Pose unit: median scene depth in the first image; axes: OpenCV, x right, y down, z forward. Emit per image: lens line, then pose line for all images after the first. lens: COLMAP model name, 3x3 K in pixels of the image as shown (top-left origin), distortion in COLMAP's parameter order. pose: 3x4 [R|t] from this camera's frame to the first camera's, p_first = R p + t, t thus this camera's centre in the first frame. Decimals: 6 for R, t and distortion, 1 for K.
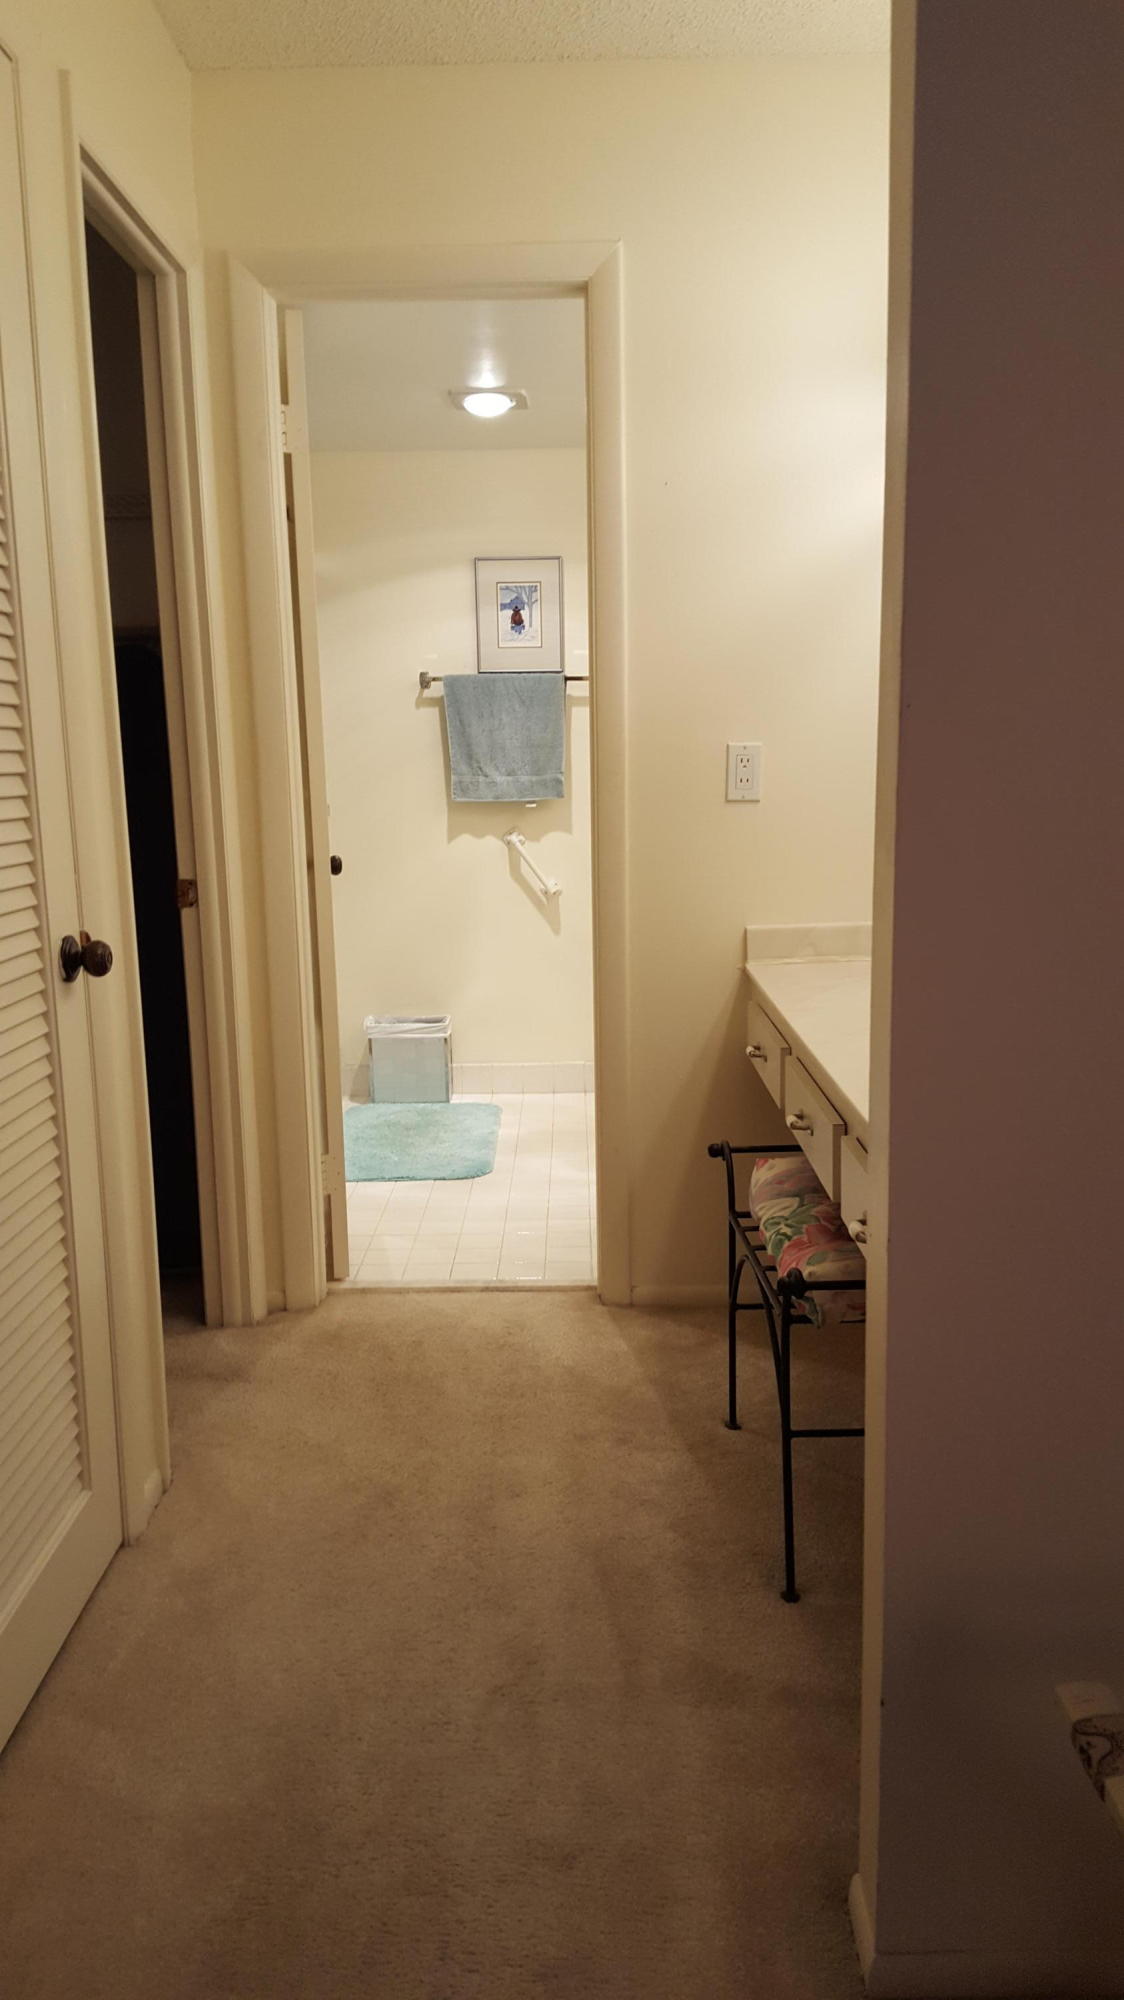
lens RADIAL K [[1478.4, 0, 603.6], [0, 1478.4, 1000.7], [0, 0, 1]] dist [0.180964, -0.357570]
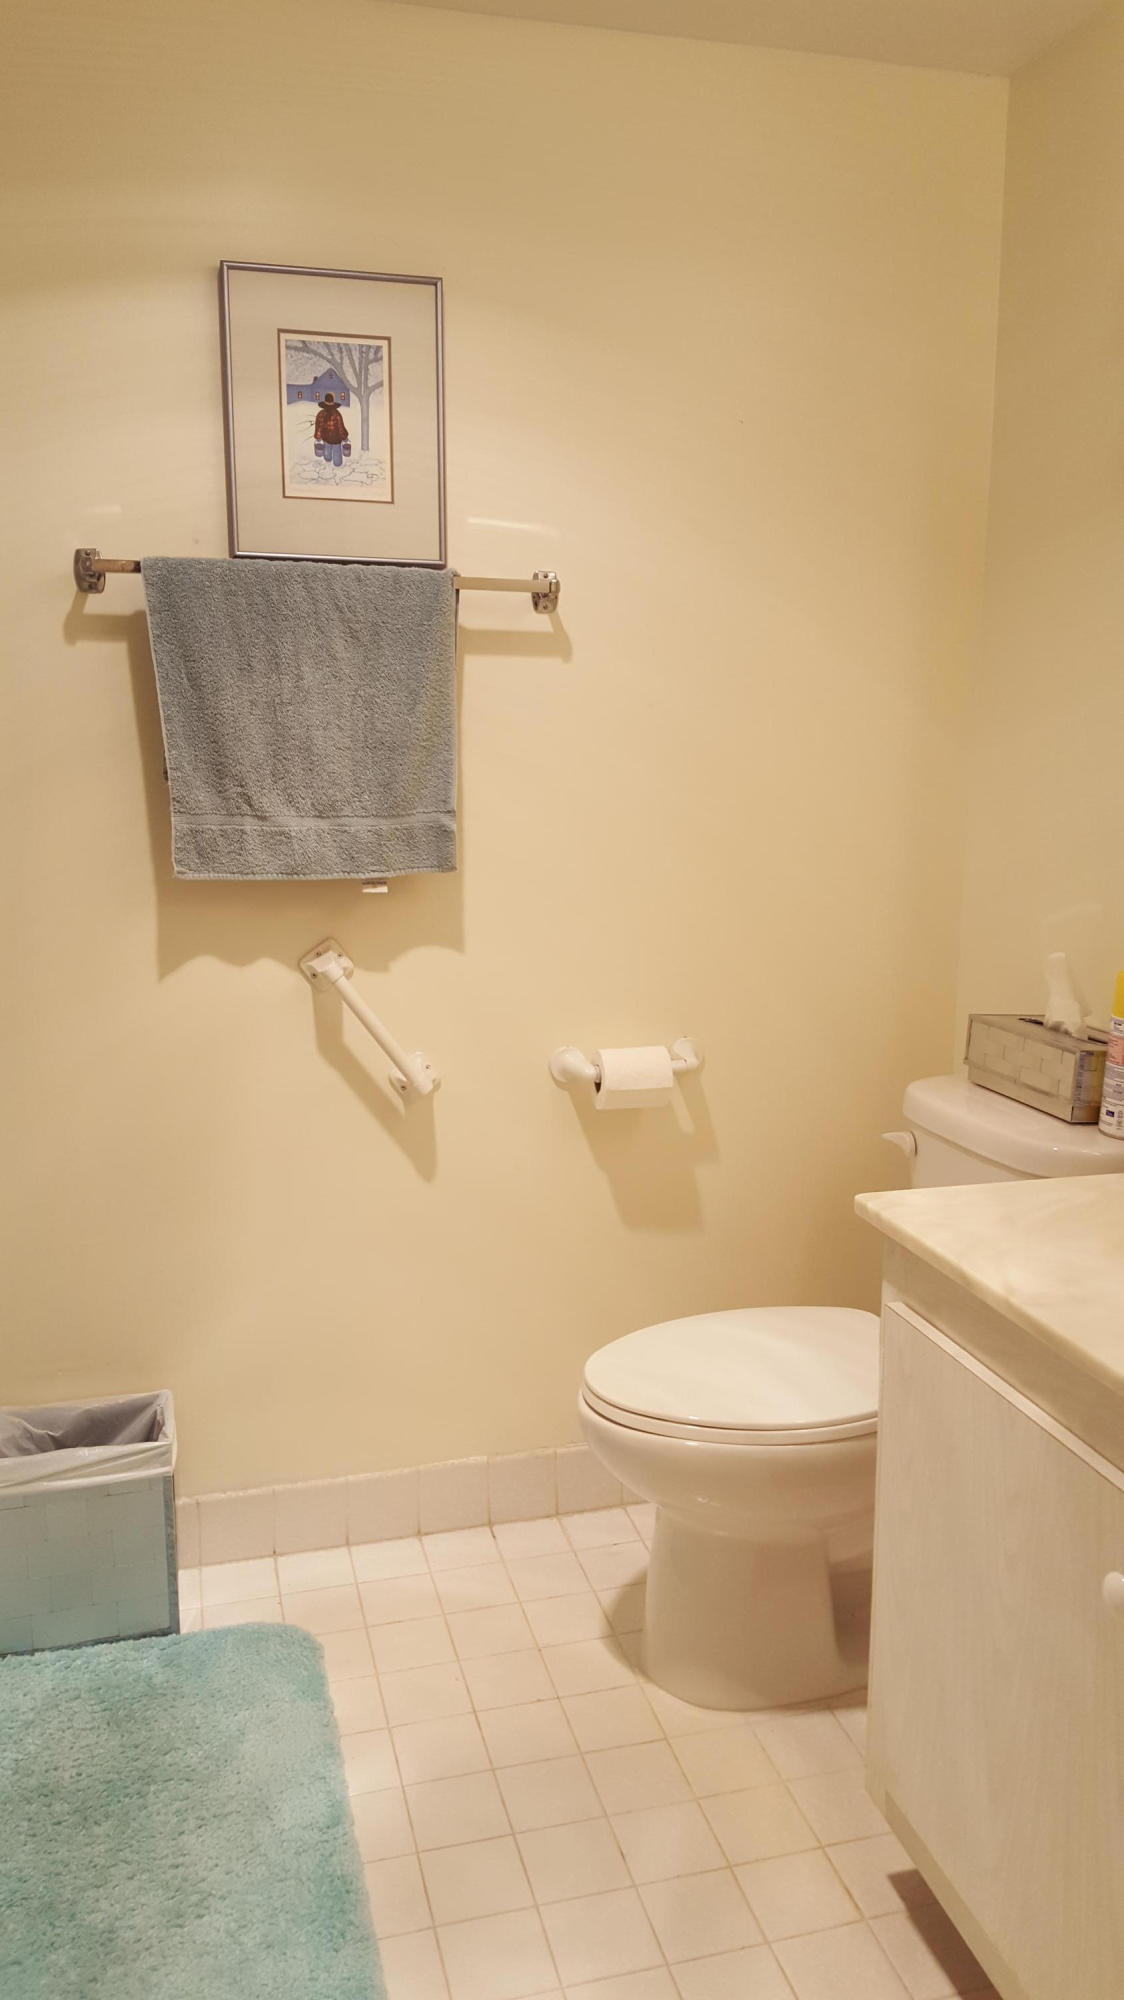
lens RADIAL K [[1478.4, 0, 603.6], [0, 1478.4, 1000.7], [0, 0, 1]] dist [0.180964, -0.357570]
pose [[0.966411, -0.025522, 0.255731, -0.094416], [0.021069, 0.999575, 0.020134, -0.108213], [-0.256136, -0.014070, 0.966538, 0.587022]]
